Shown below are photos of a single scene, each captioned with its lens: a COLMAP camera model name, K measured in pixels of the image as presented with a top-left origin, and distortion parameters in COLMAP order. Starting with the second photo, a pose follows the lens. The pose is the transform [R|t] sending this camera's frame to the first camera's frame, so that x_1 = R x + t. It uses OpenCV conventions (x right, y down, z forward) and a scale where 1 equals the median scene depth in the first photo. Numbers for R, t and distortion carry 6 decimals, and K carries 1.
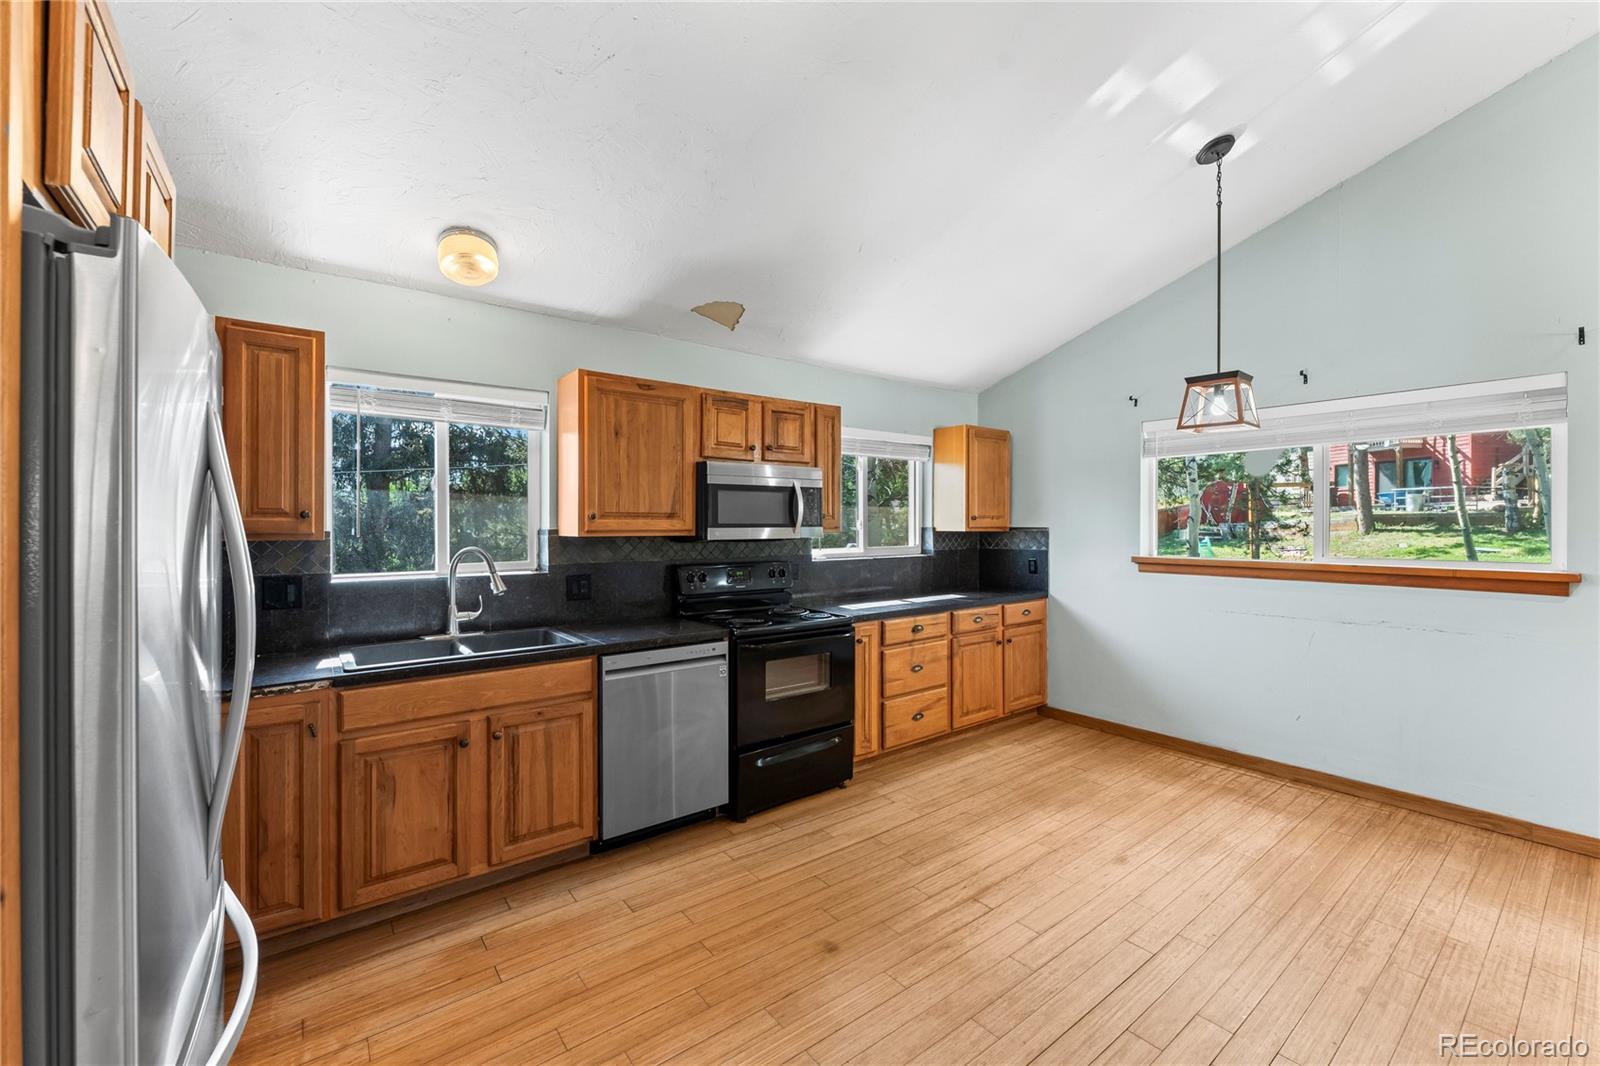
lens RADIAL K [[644.5, 0, 764.3], [0, 644.5, 525.2], [0, 0, 1]] dist [-0.003053, 0.000130]
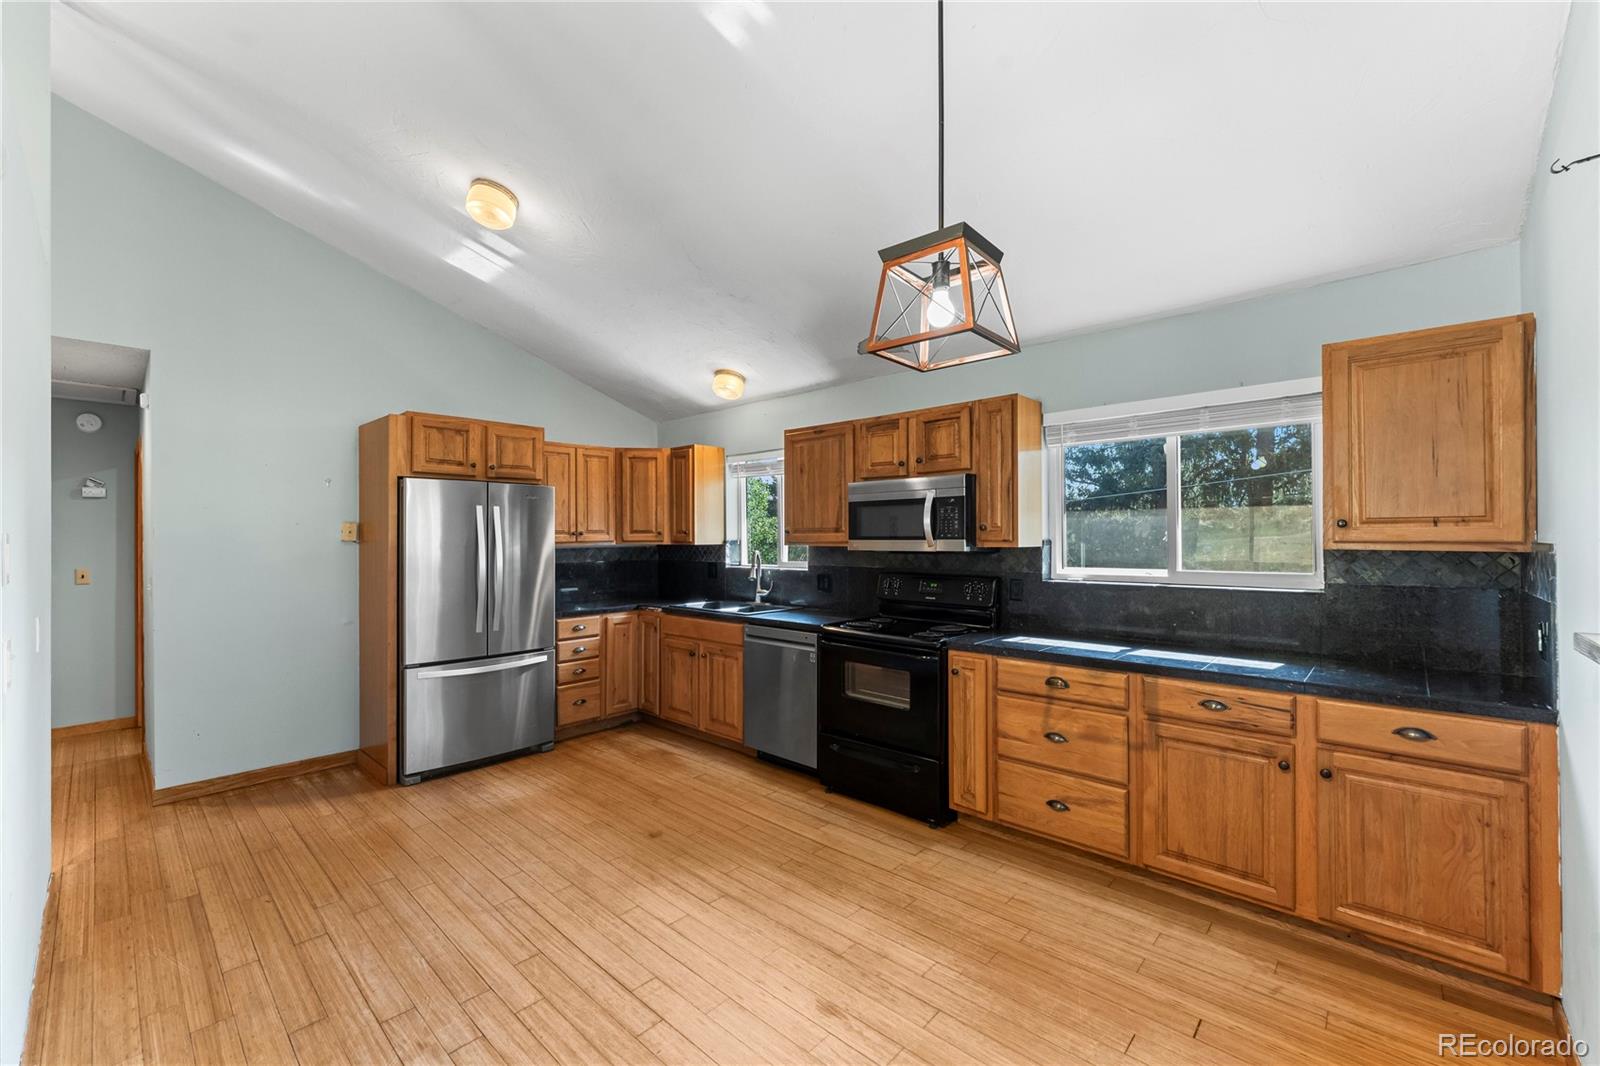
lens RADIAL K [[644.5, 0, 836.6], [0, 644.5, 540.3], [0, 0, 1]] dist [-0.003053, 0.000130]
pose [[0.225007, 0.002898, -0.974353, 1.118282], [-0.001641, 0.999995, 0.002595, 0.001532], [0.974356, 0.001015, 0.225011, 0.762117]]
